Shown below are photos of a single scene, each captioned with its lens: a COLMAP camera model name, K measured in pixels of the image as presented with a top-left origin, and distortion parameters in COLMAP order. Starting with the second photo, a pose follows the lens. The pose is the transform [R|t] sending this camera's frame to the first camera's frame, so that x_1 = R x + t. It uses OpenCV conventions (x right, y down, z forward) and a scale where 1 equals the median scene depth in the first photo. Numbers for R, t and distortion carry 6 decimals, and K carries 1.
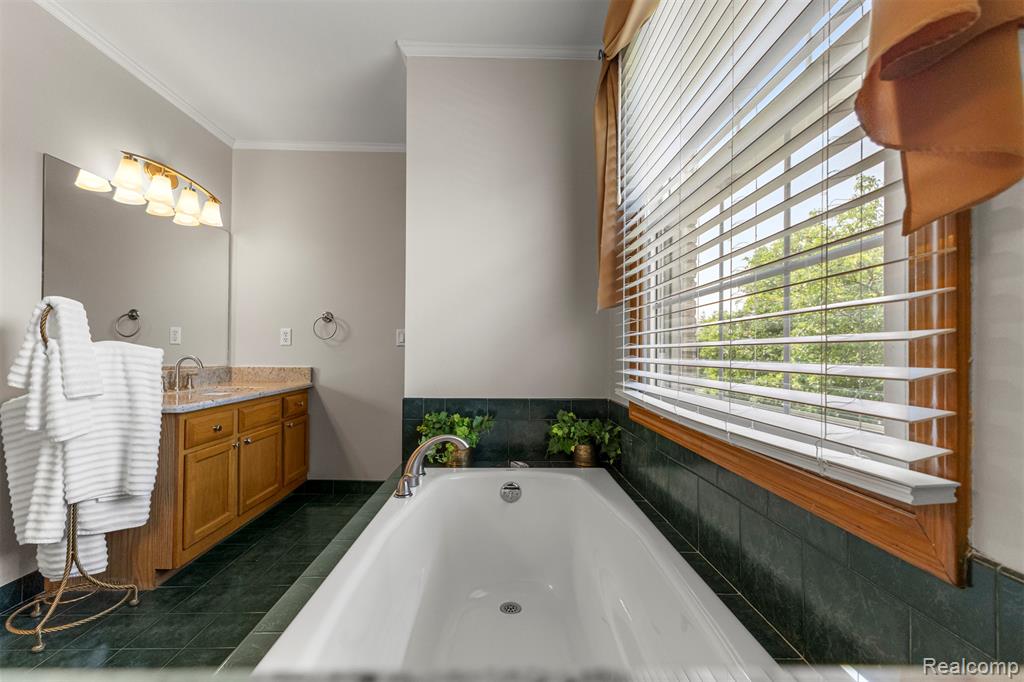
lens RADIAL K [[446.9, 0, 512.0], [0, 446.9, 341.0], [0, 0, 1]] dist [0.003081, -0.000299]
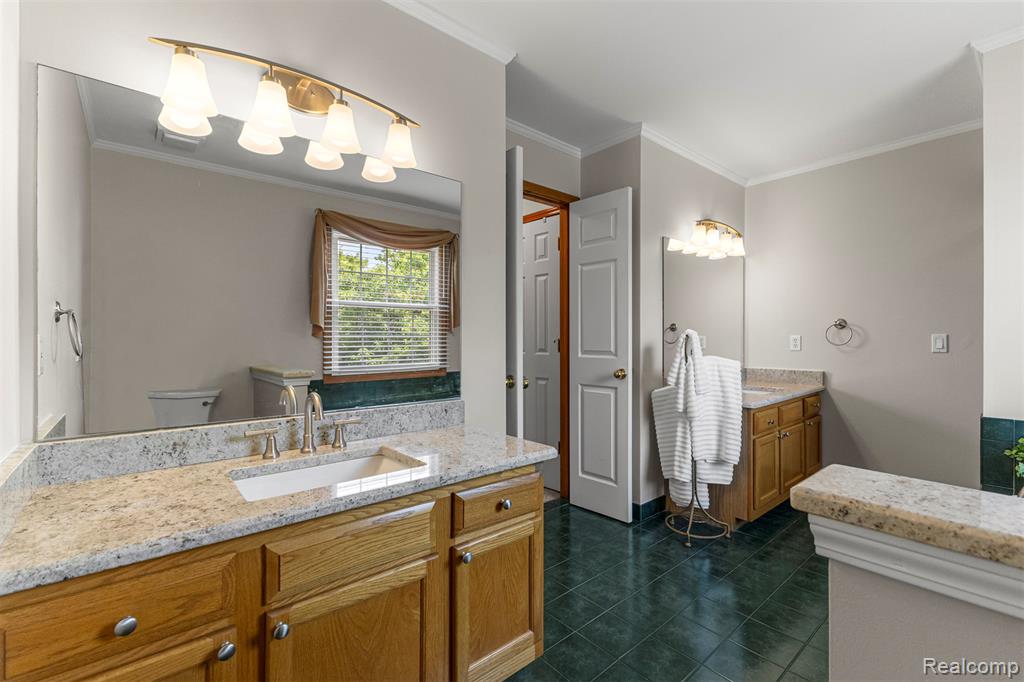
lens RADIAL K [[446.9, 0, 512.0], [0, 446.9, 341.0], [0, 0, 1]] dist [0.003081, -0.000299]
pose [[0.631203, -0.007115, -0.775585, -0.157970], [0.027211, 0.999545, 0.012976, -0.085880], [0.775140, -0.029295, 0.631110, -0.442649]]
